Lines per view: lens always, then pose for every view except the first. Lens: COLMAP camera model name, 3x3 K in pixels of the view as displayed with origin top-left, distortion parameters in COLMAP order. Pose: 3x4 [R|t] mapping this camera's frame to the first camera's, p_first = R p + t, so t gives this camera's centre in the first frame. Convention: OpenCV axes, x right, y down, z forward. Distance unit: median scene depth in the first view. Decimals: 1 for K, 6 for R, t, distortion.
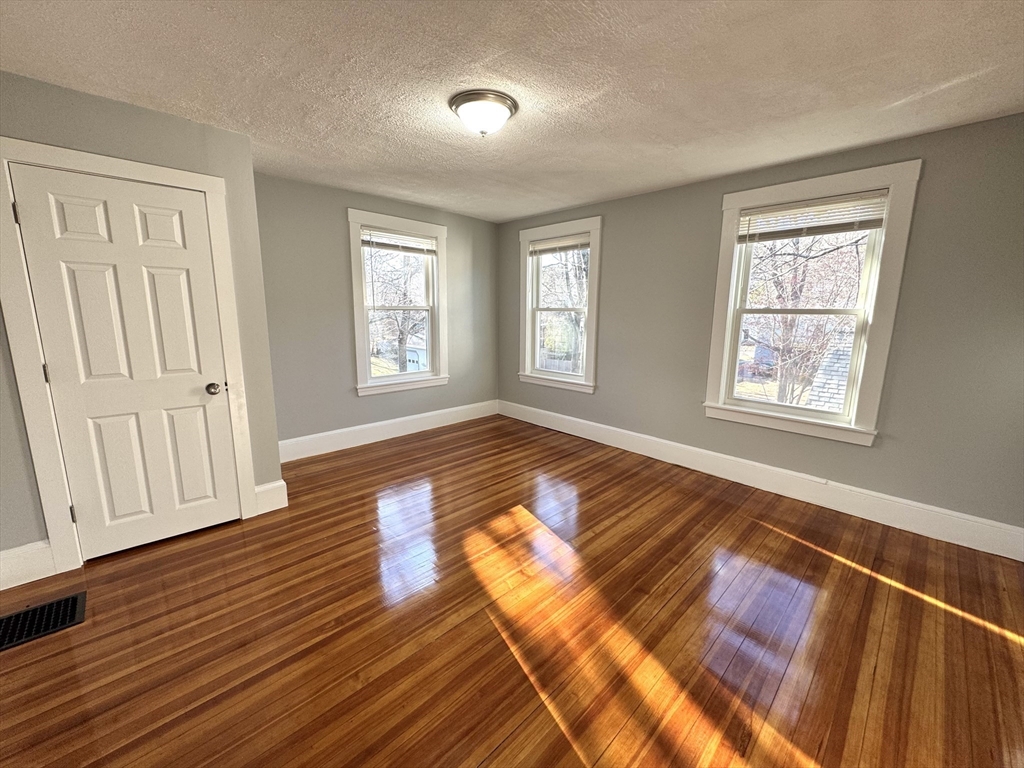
lens RADIAL K [[407.3, 0, 512.0], [0, 407.3, 384.0], [0, 0, 1]] dist [-0.000857, 0.000036]
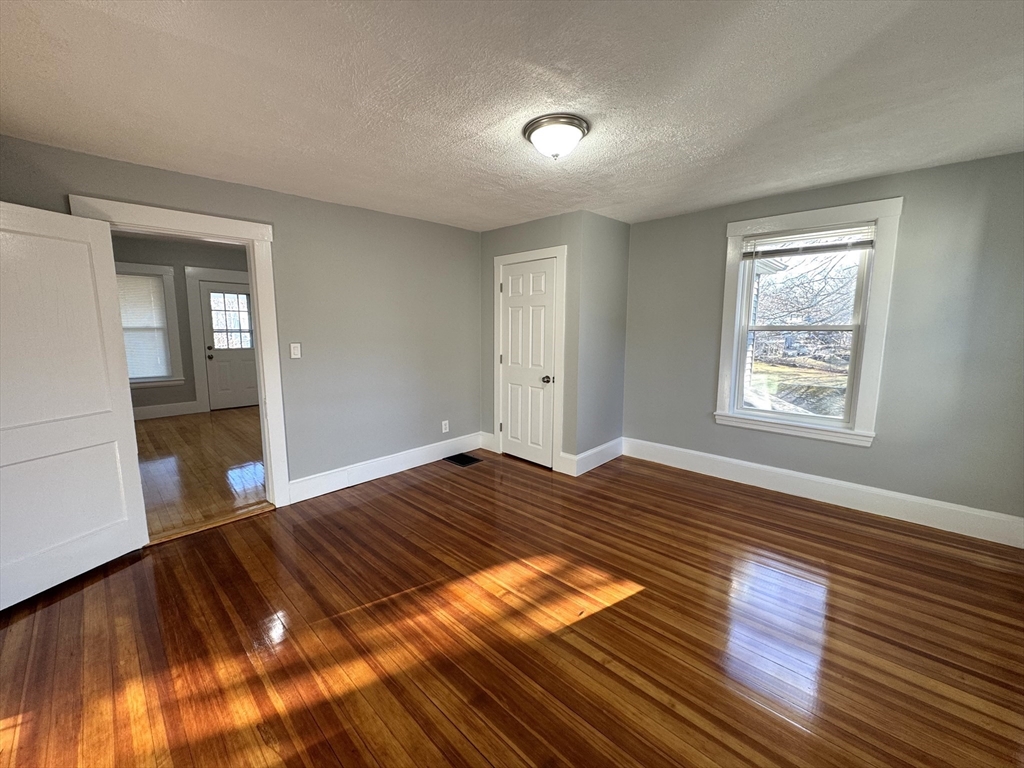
lens RADIAL K [[407.3, 0, 512.0], [0, 407.3, 384.0], [0, 0, 1]] dist [-0.000857, 0.000036]
pose [[0.035267, 0.126231, -0.991374, 0.836982], [-0.181512, 0.976301, 0.117855, -0.132961], [0.982756, 0.175790, 0.057344, 0.774236]]
